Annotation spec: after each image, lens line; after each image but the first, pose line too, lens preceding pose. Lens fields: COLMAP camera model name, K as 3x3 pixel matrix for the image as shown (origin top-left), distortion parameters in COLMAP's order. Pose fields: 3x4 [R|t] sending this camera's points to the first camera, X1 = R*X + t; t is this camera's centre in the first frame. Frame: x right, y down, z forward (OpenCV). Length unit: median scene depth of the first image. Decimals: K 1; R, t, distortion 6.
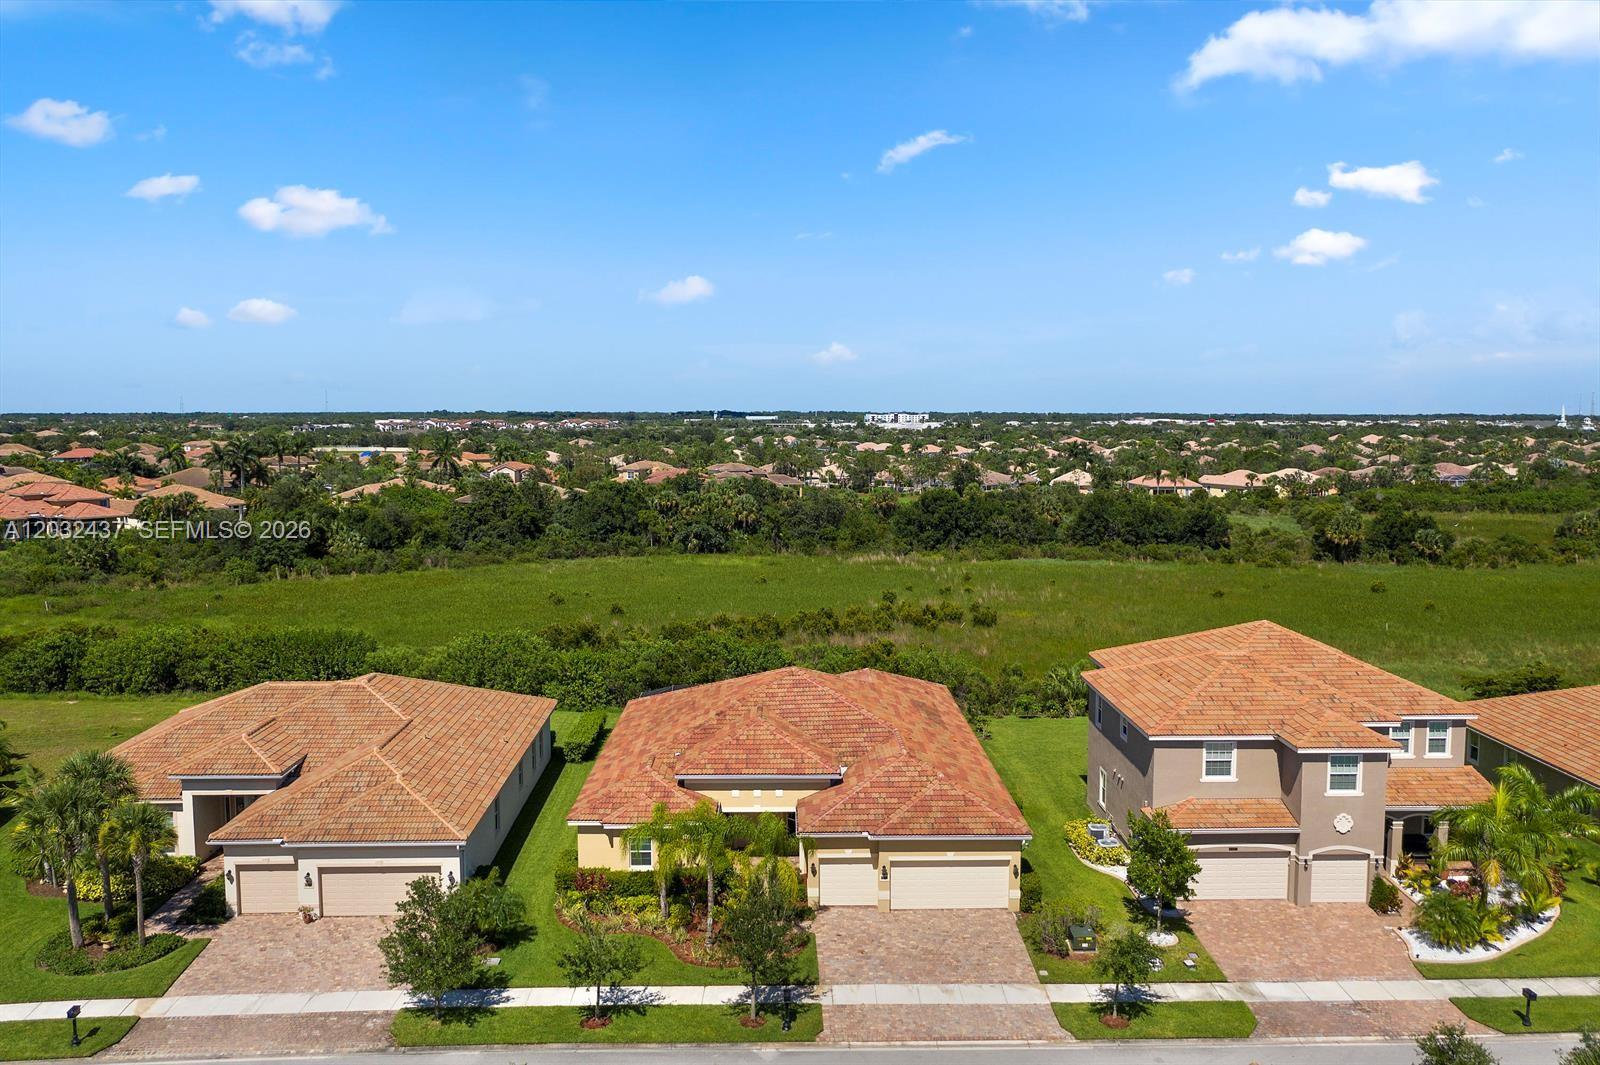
lens RADIAL K [[1272.1, 0, 798.5], [0, 1272.1, 532.8], [0, 0, 1]] dist [-0.026153, -0.005861]
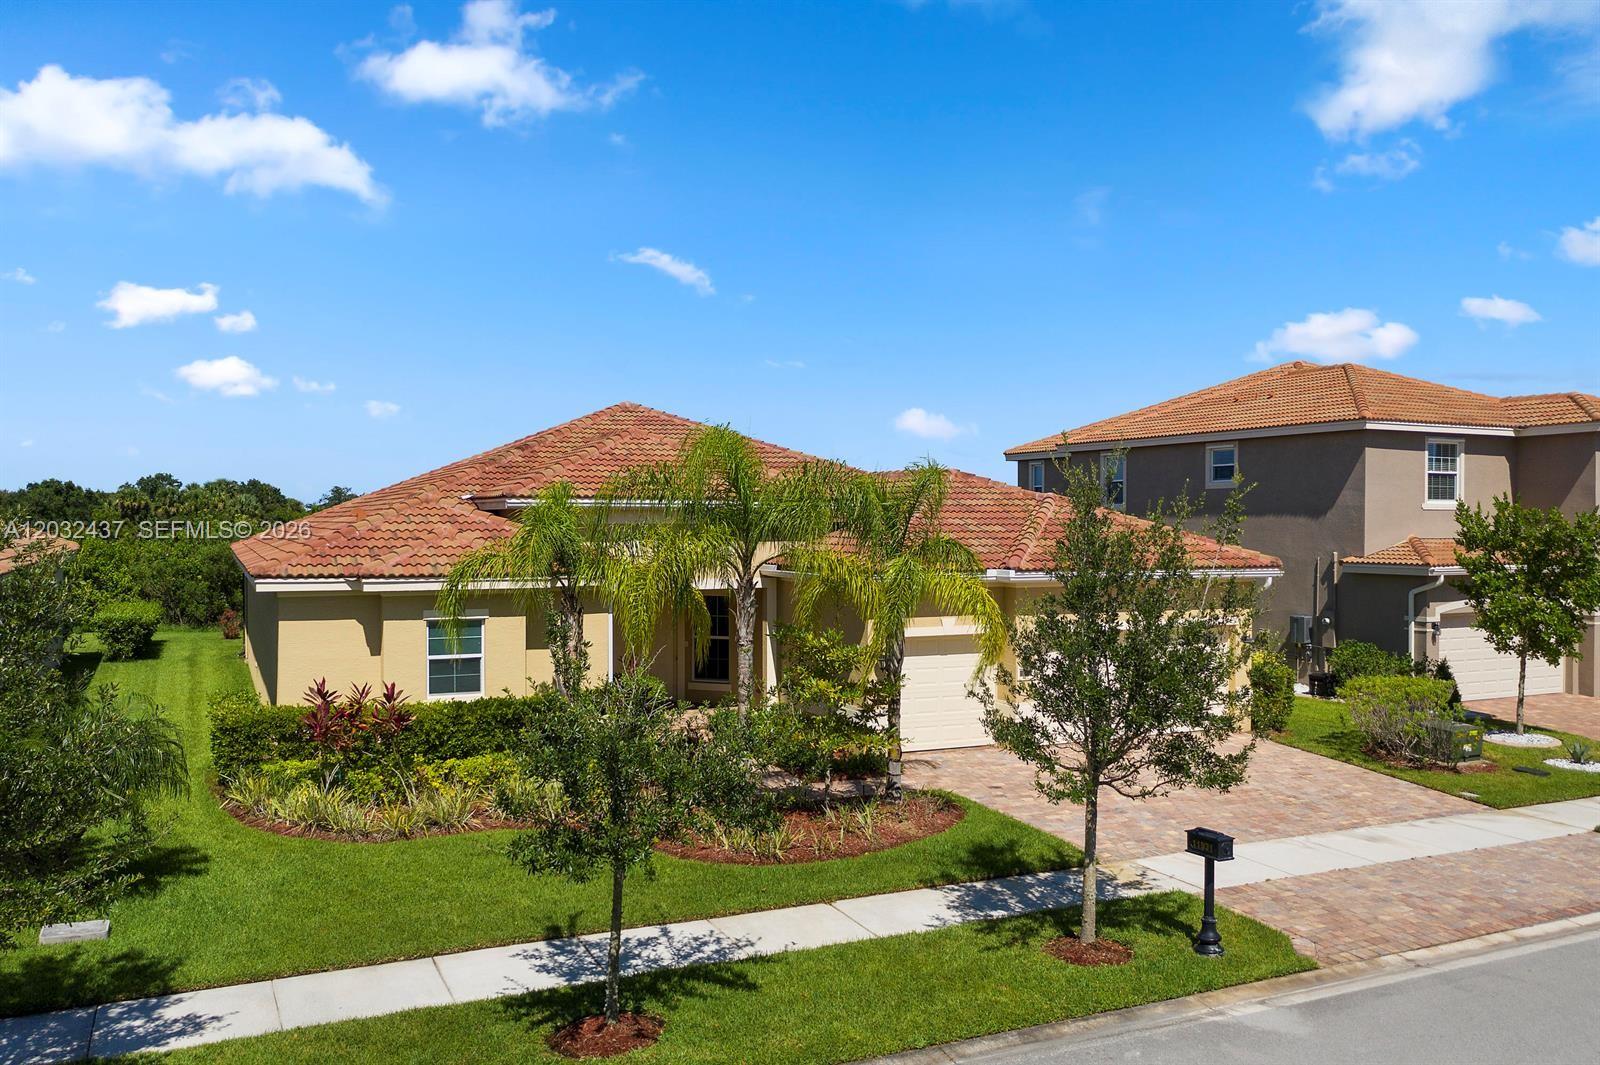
lens RADIAL K [[1272.1, 0, 800.6], [0, 1272.1, 529.3], [0, 0, 1]] dist [-0.026153, -0.005861]
pose [[0.910820, 0.003340, 0.412791, -0.221458], [0.034546, 0.995843, -0.084284, 0.291026], [-0.411356, 0.091028, 0.906918, 0.699146]]
